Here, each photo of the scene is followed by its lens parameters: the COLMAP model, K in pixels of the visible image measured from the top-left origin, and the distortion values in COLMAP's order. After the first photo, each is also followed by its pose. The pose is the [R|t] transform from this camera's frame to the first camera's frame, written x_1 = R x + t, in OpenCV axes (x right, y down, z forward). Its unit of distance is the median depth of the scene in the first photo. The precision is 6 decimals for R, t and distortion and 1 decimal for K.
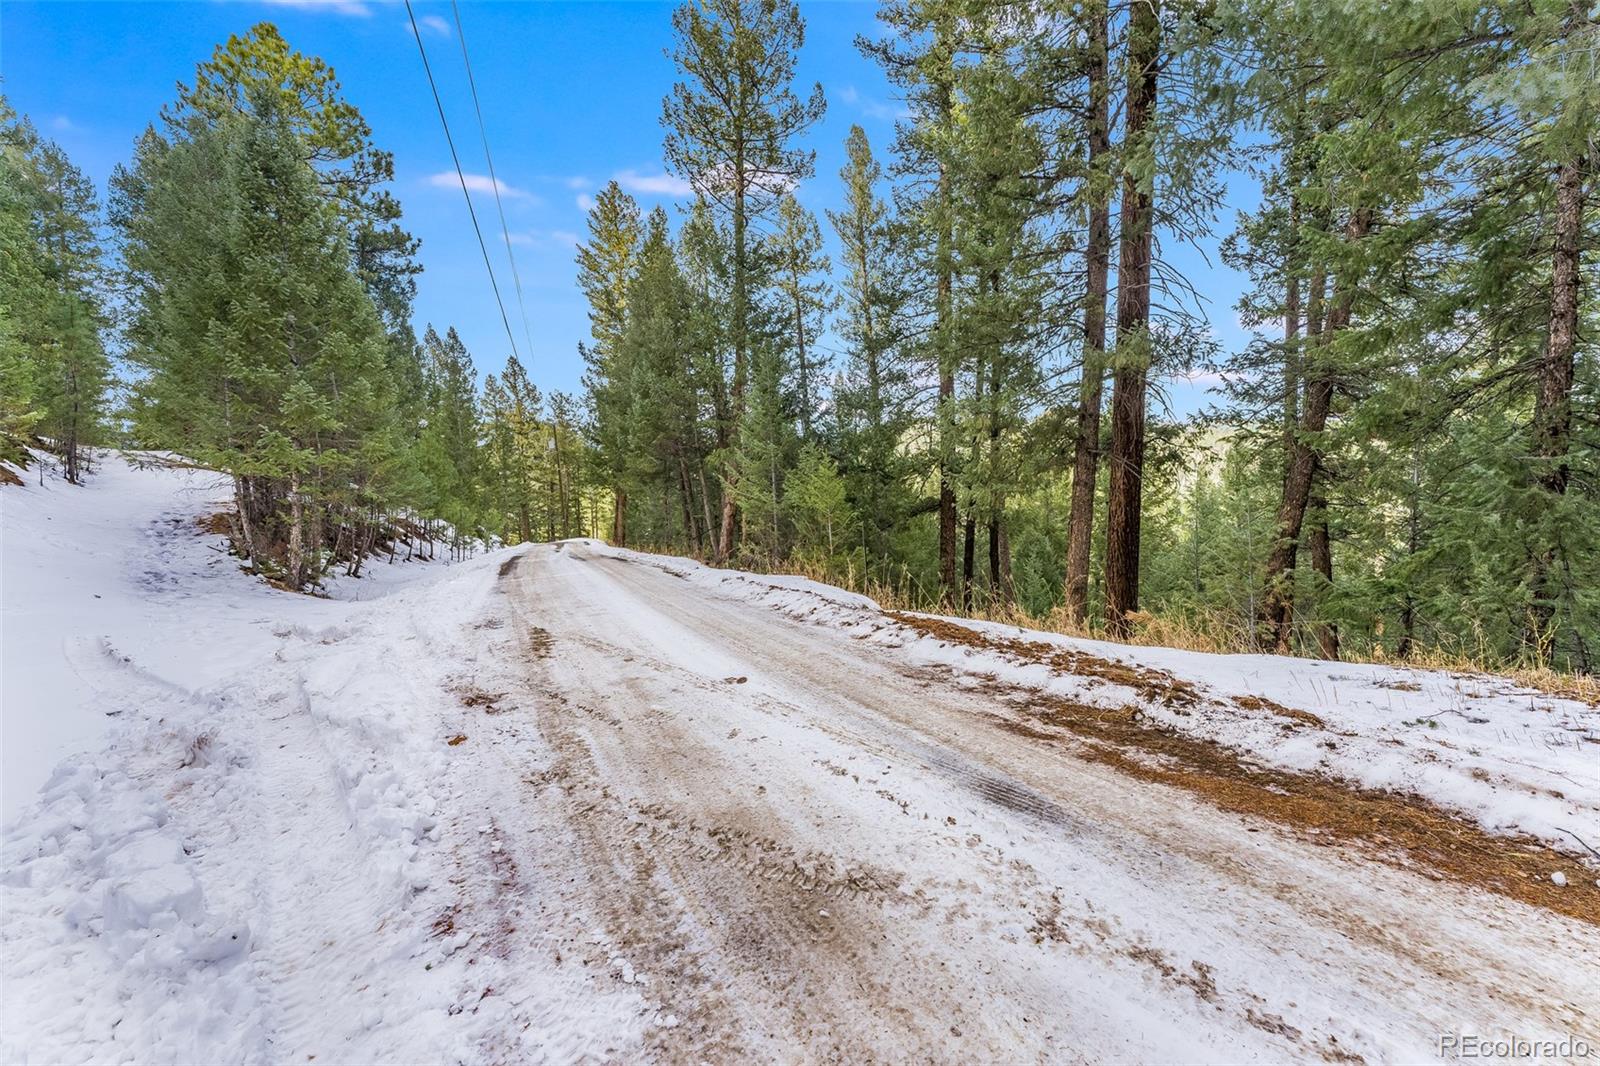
lens RADIAL K [[651.8, 0, 829.5], [0, 651.8, 515.5], [0, 0, 1]] dist [0.013237, -0.000022]
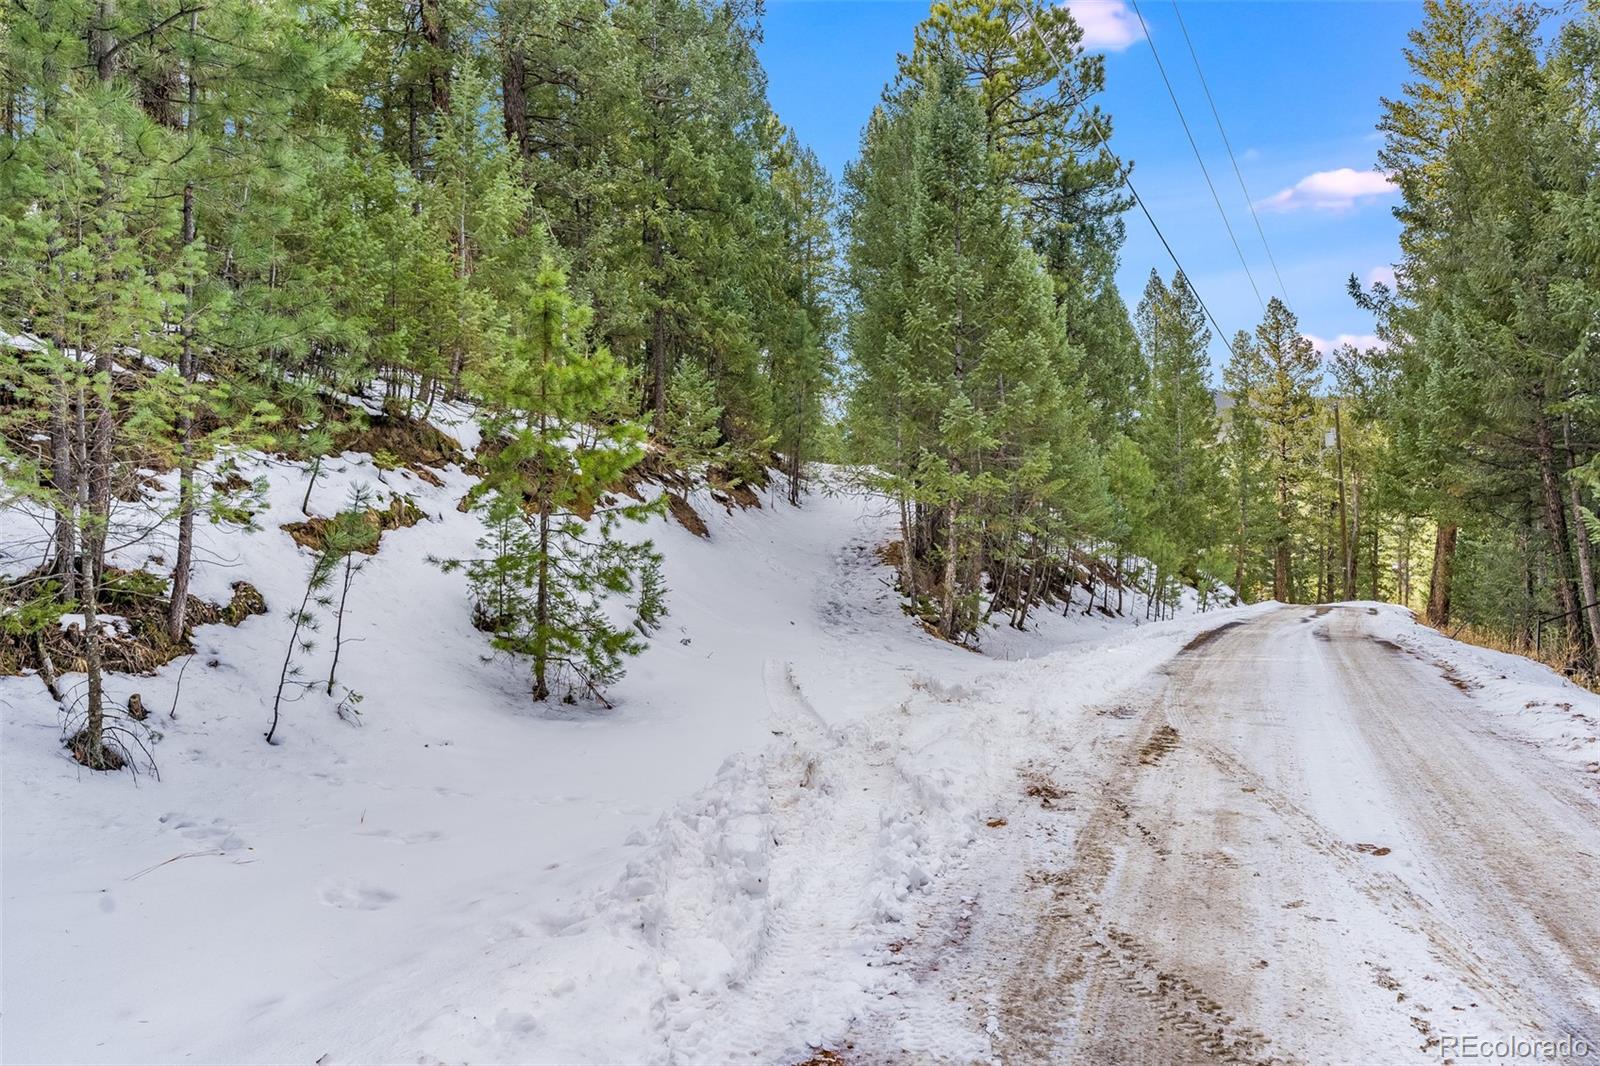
lens RADIAL K [[1116.2, 0, 800.0], [0, 1116.2, 533.0], [0, 0, 1]] dist [0.003295, 0.002203]
pose [[0.648767, 0.036956, -0.760089, 0.095432], [-0.050988, 0.998687, 0.005036, -0.011859], [0.759277, 0.035488, 0.649799, -0.051391]]
